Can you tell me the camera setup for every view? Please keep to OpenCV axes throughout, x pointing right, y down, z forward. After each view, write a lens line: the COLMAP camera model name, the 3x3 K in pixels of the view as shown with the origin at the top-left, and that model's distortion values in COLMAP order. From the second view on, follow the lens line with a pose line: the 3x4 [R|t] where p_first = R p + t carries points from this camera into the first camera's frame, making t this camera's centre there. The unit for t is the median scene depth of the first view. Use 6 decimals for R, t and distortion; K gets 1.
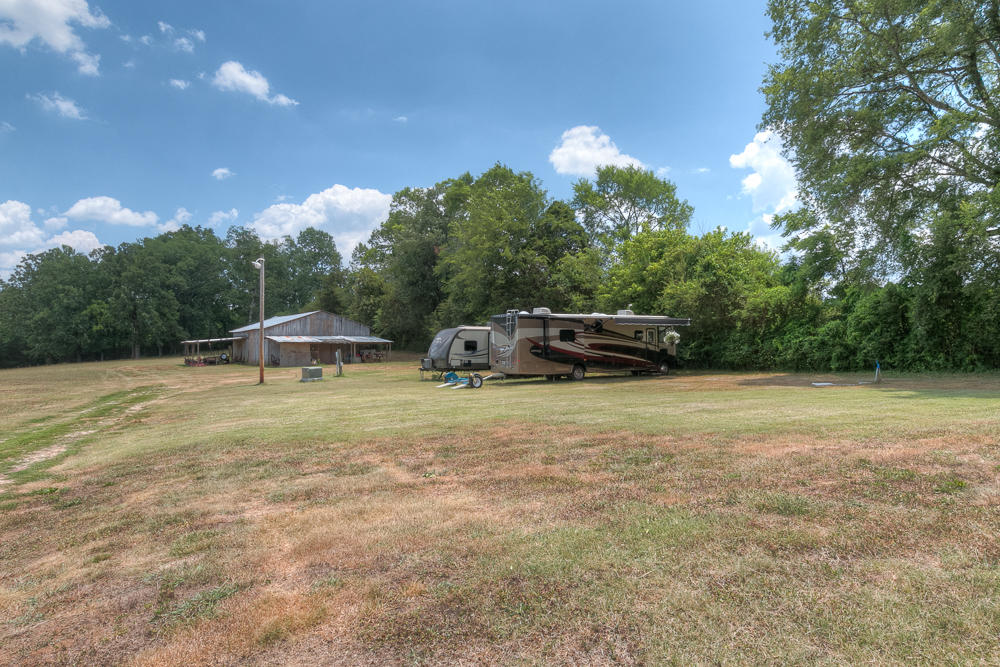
lens RADIAL K [[581.6, 0, 507.0], [0, 581.6, 330.9], [0, 0, 1]] dist [-0.000555, -0.004443]
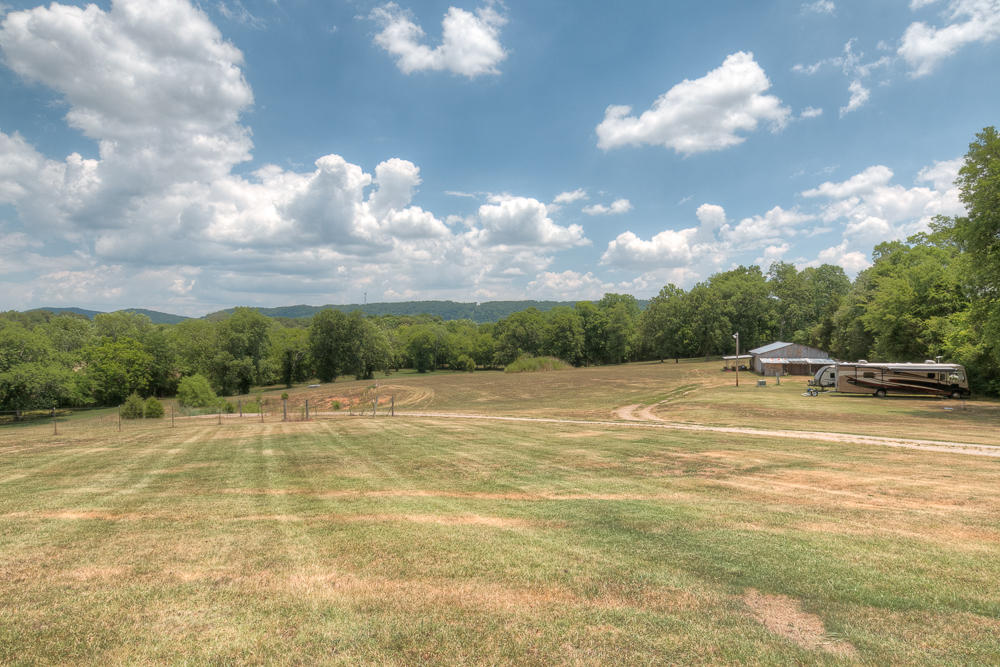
lens RADIAL K [[559.2, 0, 503.3], [0, 559.2, 329.7], [0, 0, 1]] dist [-0.000894, 0.000581]
pose [[0.587245, -0.005099, -0.809393, 0.562405], [0.018236, 0.999810, 0.006932, -0.113426], [0.809204, -0.018830, 0.587226, -0.723377]]
